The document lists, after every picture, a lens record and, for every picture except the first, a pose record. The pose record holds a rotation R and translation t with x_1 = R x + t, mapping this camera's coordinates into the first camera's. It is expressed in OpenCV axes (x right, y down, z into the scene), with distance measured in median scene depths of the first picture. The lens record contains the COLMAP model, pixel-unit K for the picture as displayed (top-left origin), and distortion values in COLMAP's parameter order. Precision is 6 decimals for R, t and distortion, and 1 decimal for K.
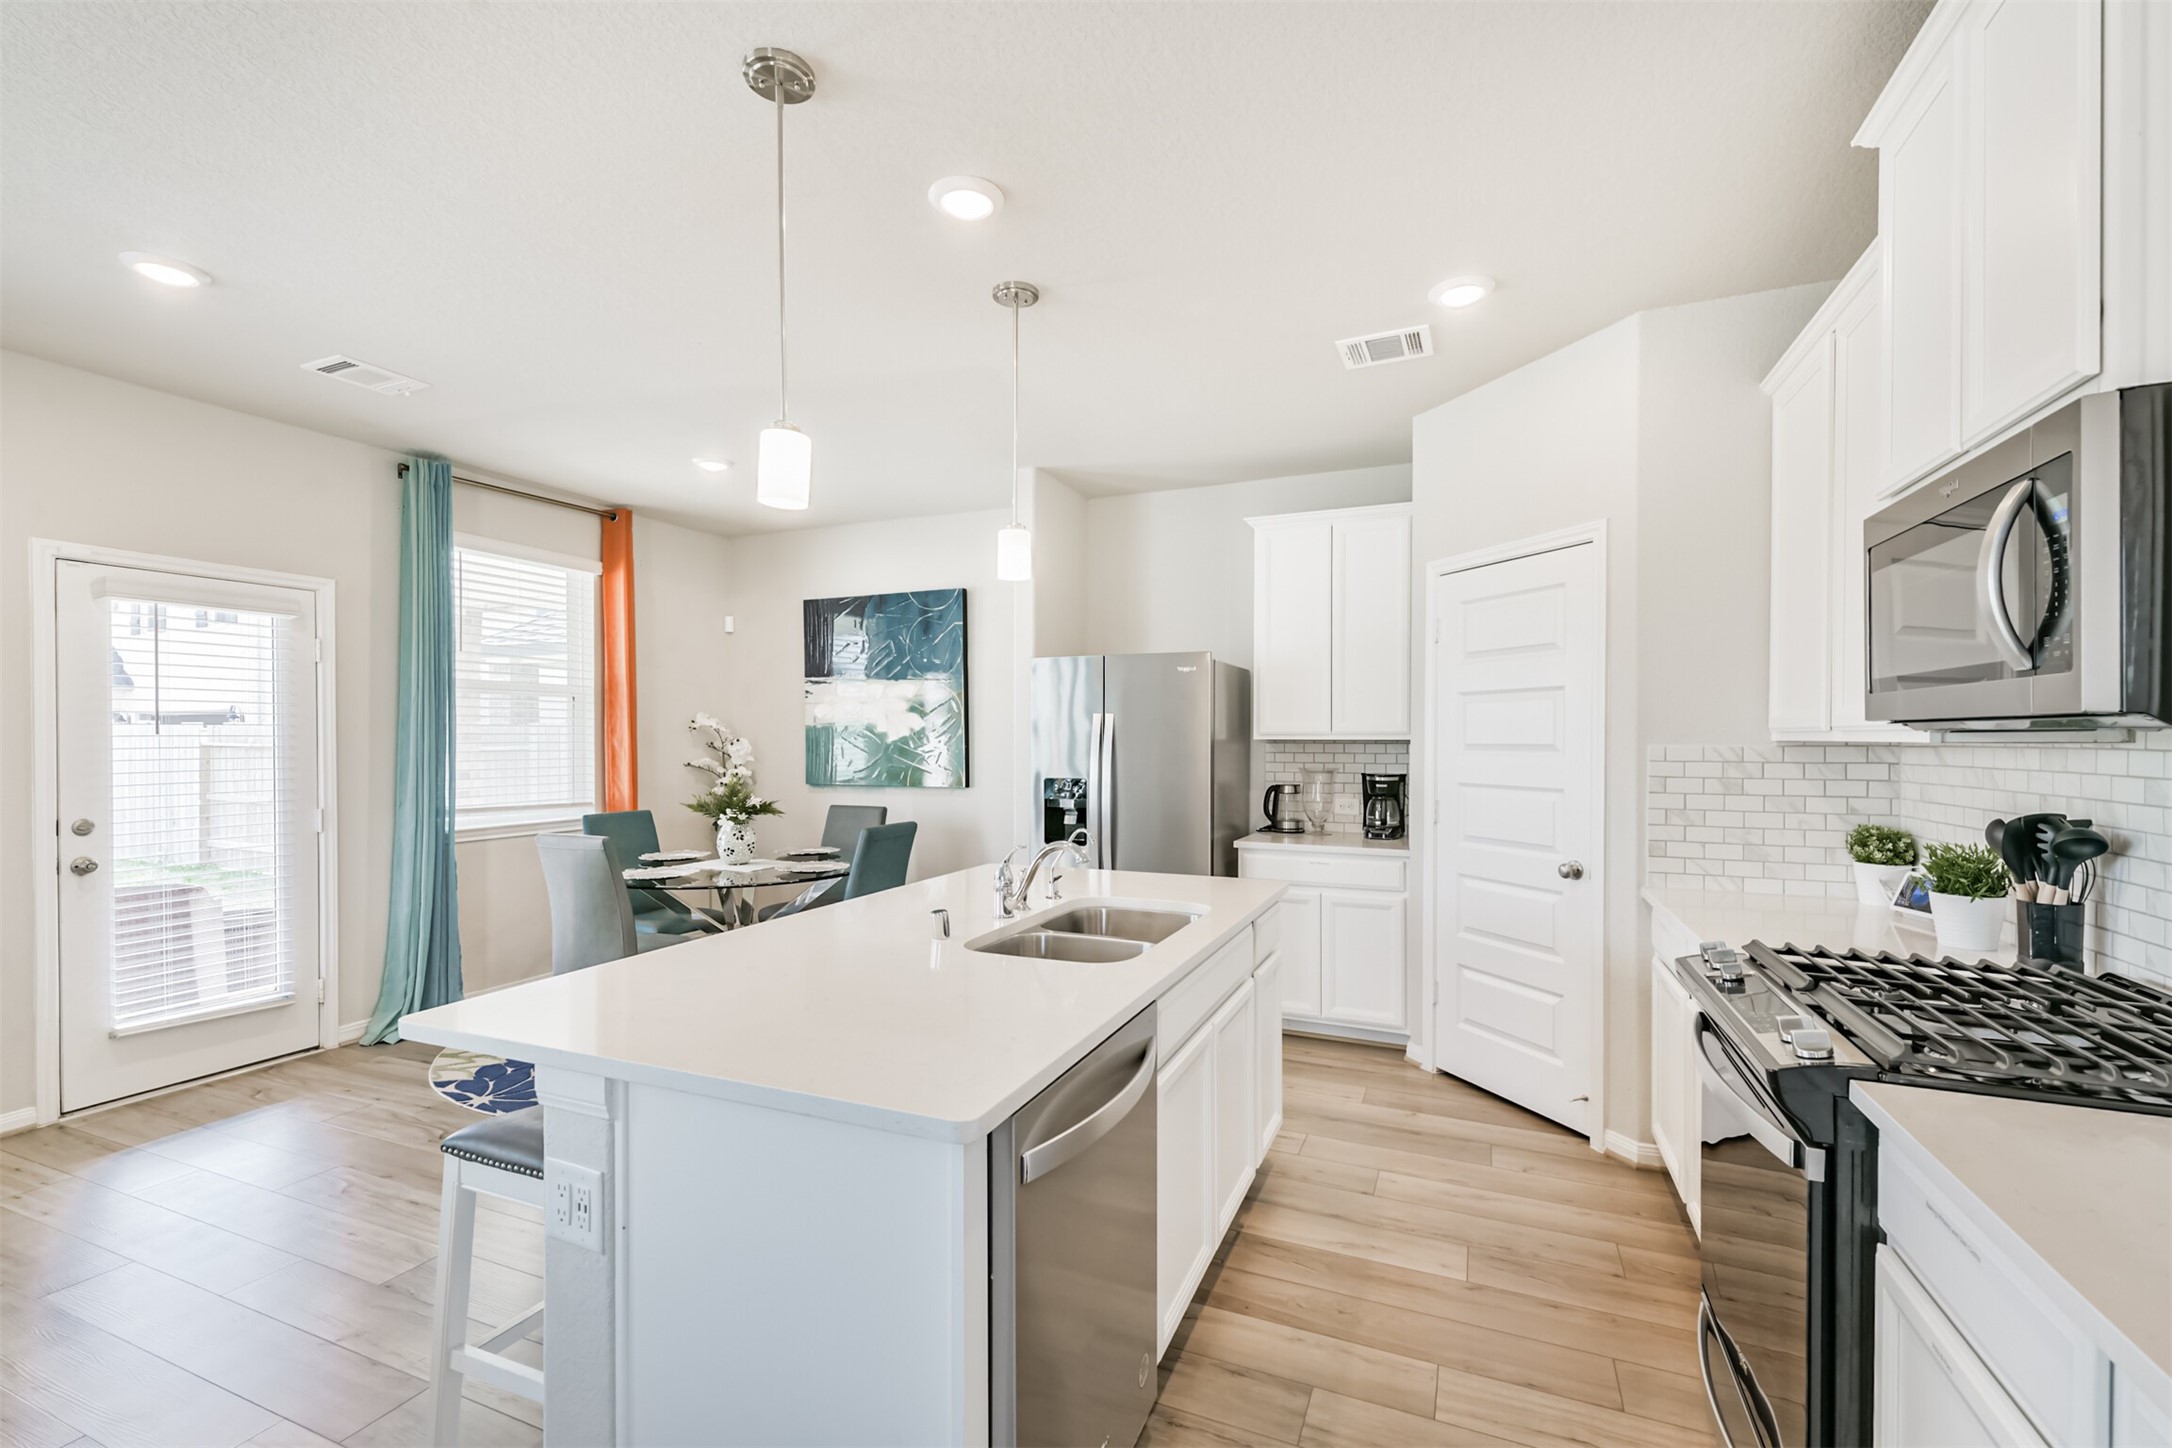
lens RADIAL K [[931.4, 0, 1088.8], [0, 931.4, 733.7], [0, 0, 1]] dist [0.023839, -0.008132]
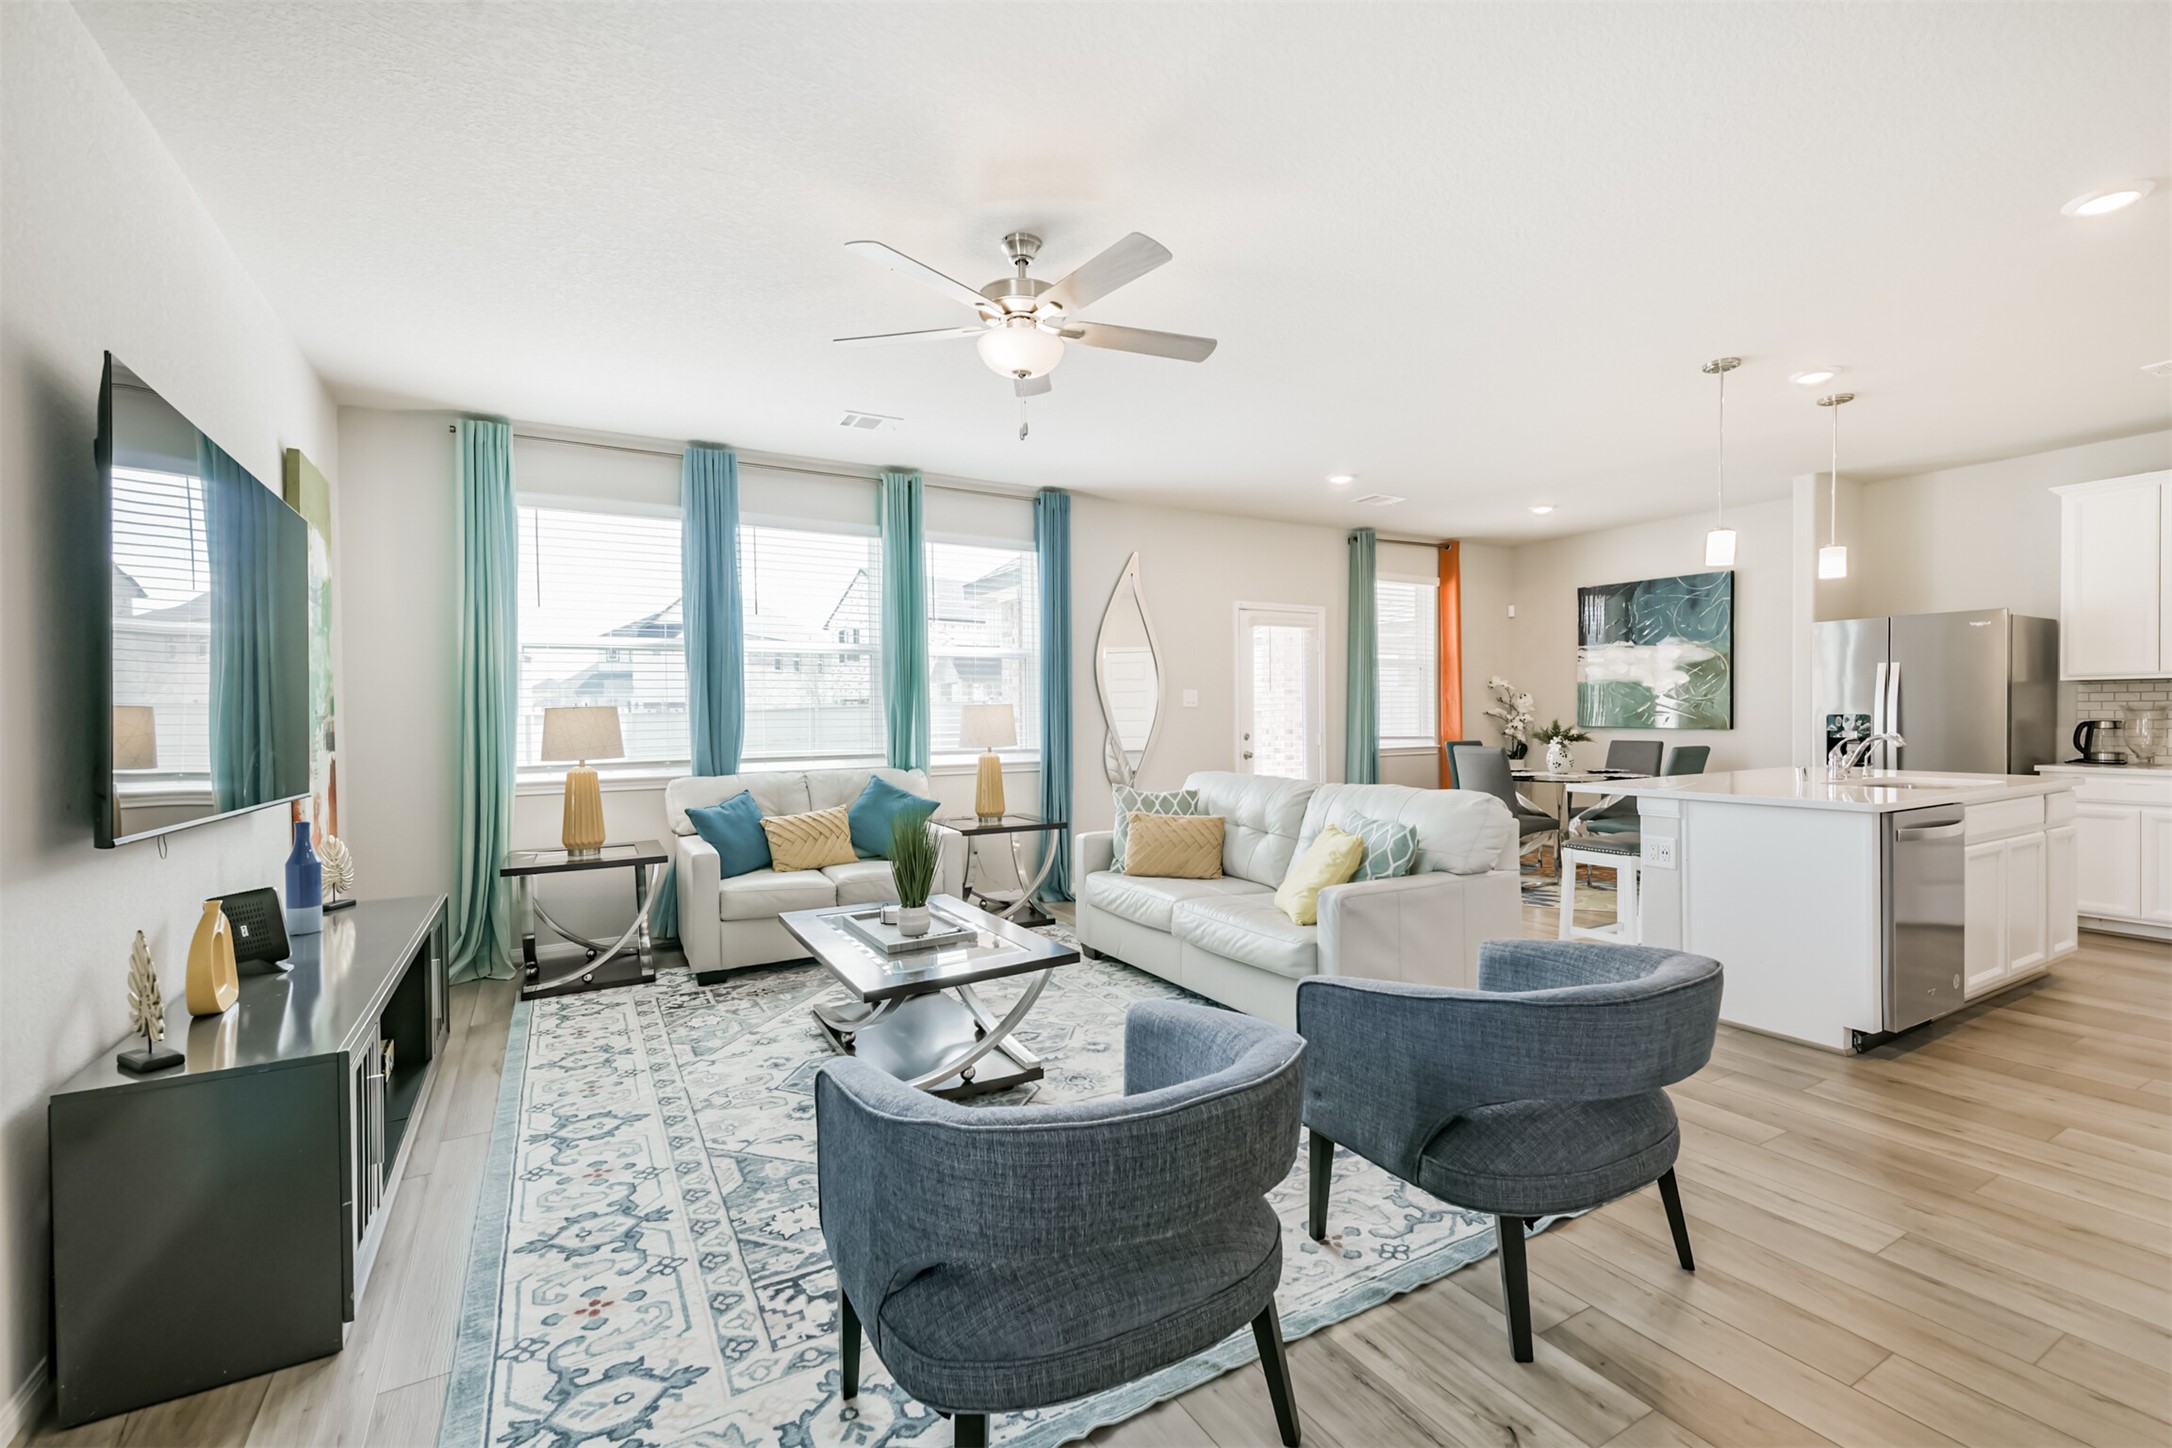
lens RADIAL K [[931.4, 0, 1080.6], [0, 931.4, 722.7], [0, 0, 1]] dist [0.023839, -0.008132]
pose [[0.797470, -0.001705, -0.603356, -0.084877], [0.012018, 0.999843, 0.013058, 0.029157], [0.603239, -0.017664, 0.797365, -0.680543]]
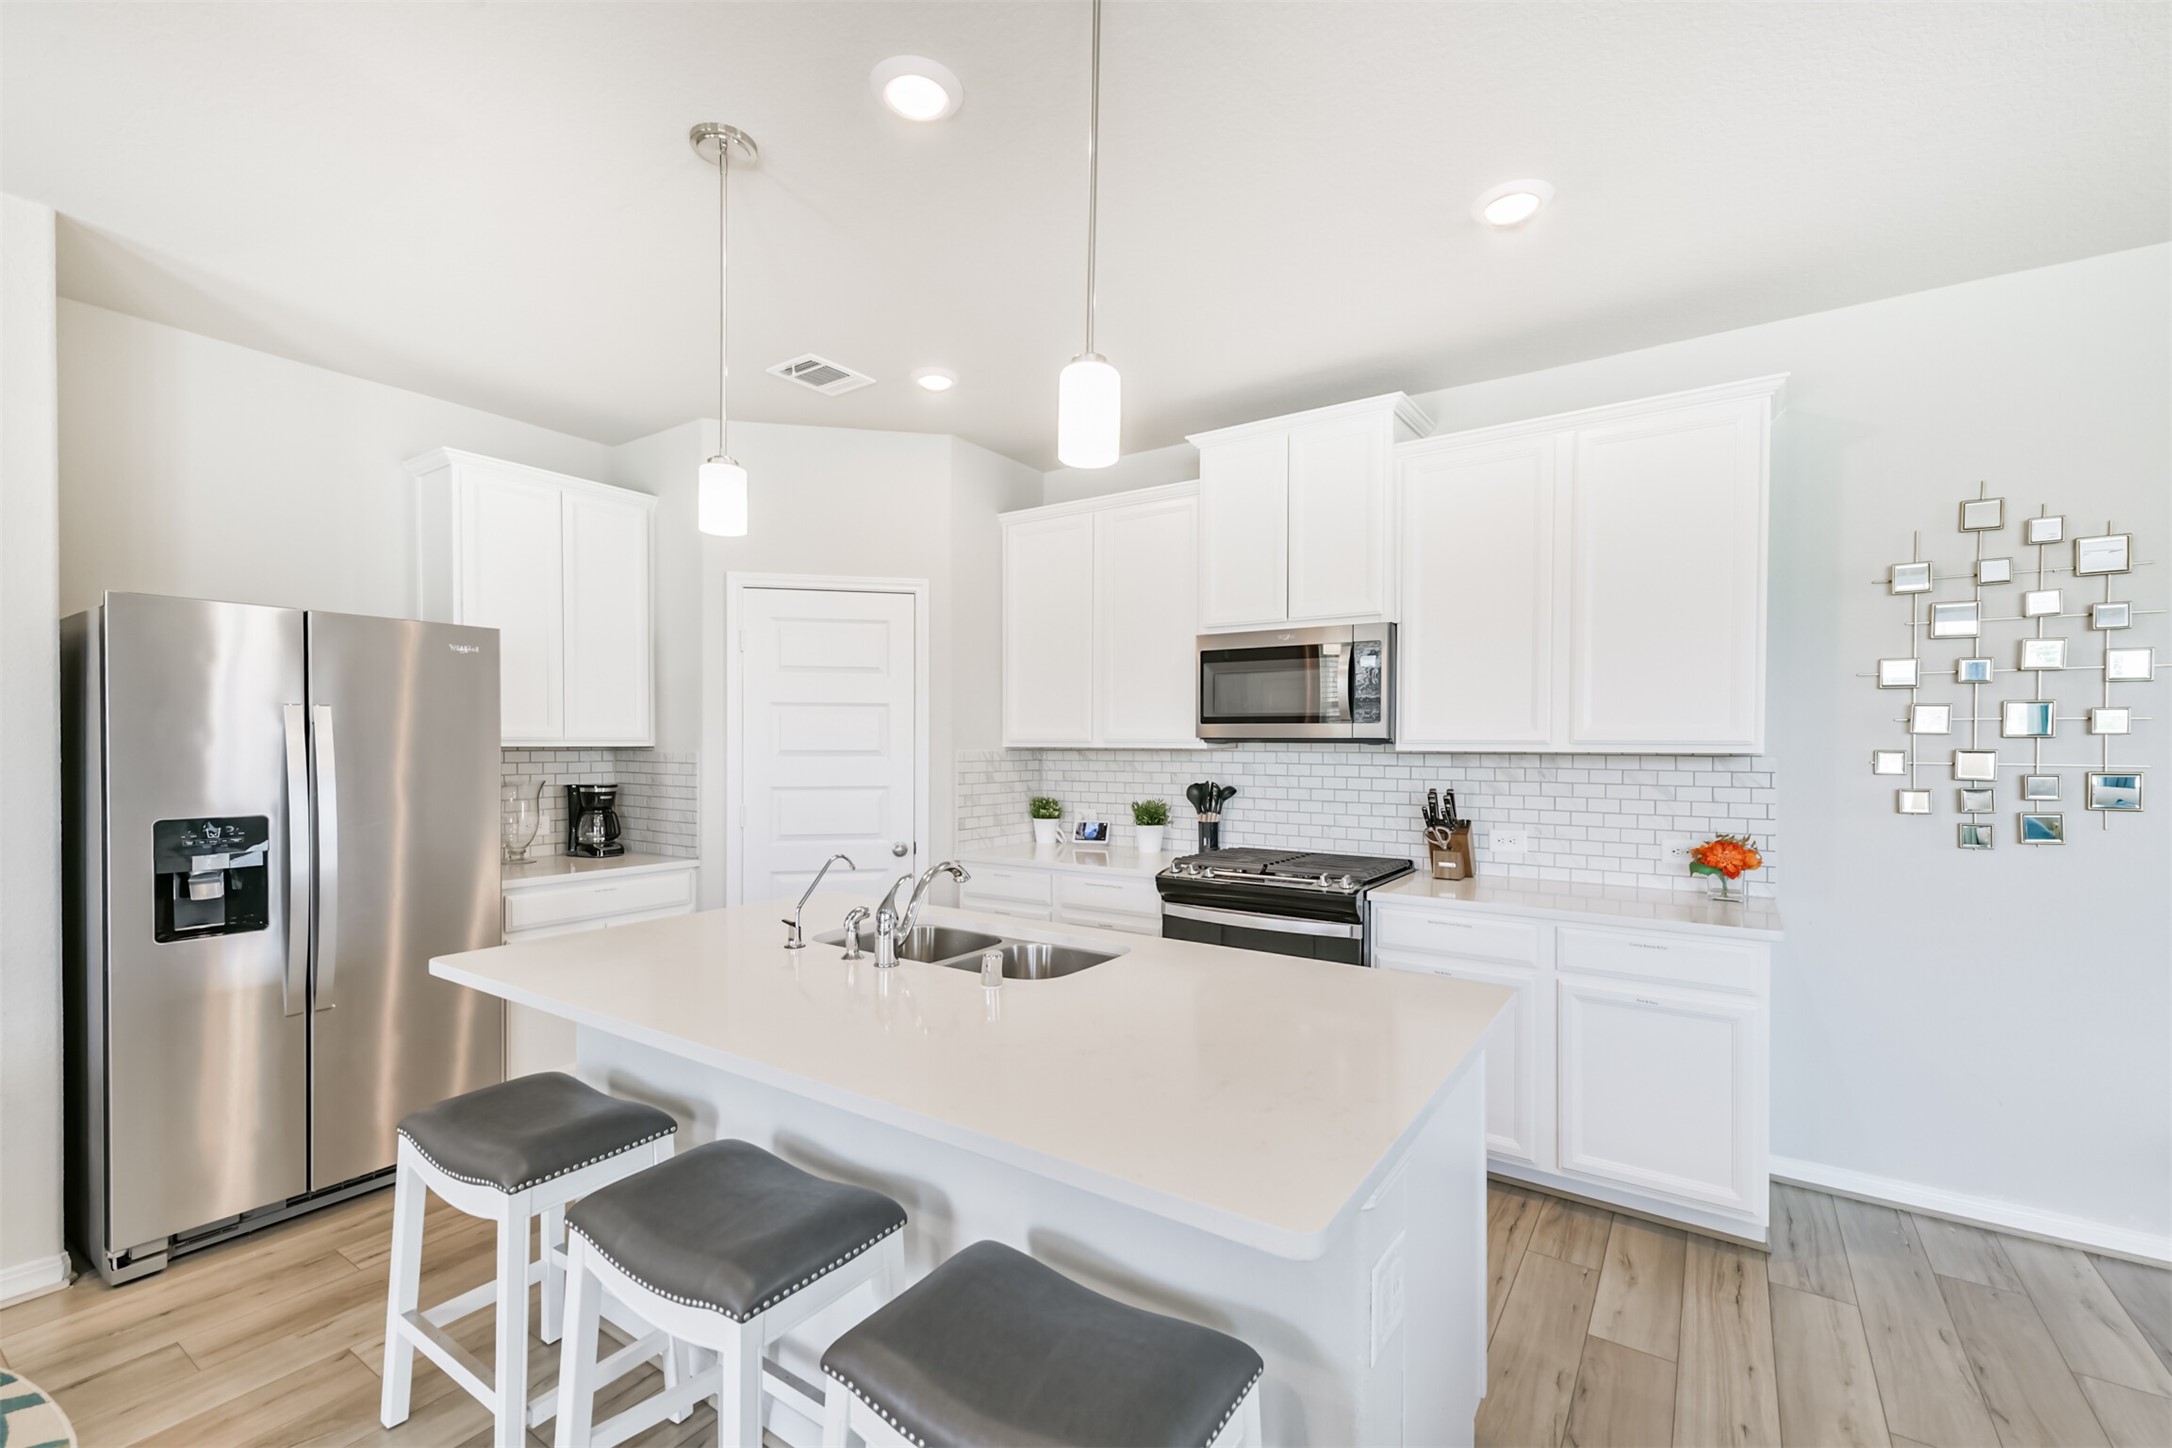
lens RADIAL K [[931.4, 0, 1081.0], [0, 931.4, 739.1], [0, 0, 1]] dist [0.023839, -0.008132]
pose [[0.194039, 0.004349, 0.980984, -0.485600], [-0.006960, 0.999971, -0.003057, -0.000812], [-0.980969, -0.006235, 0.194064, 0.374255]]
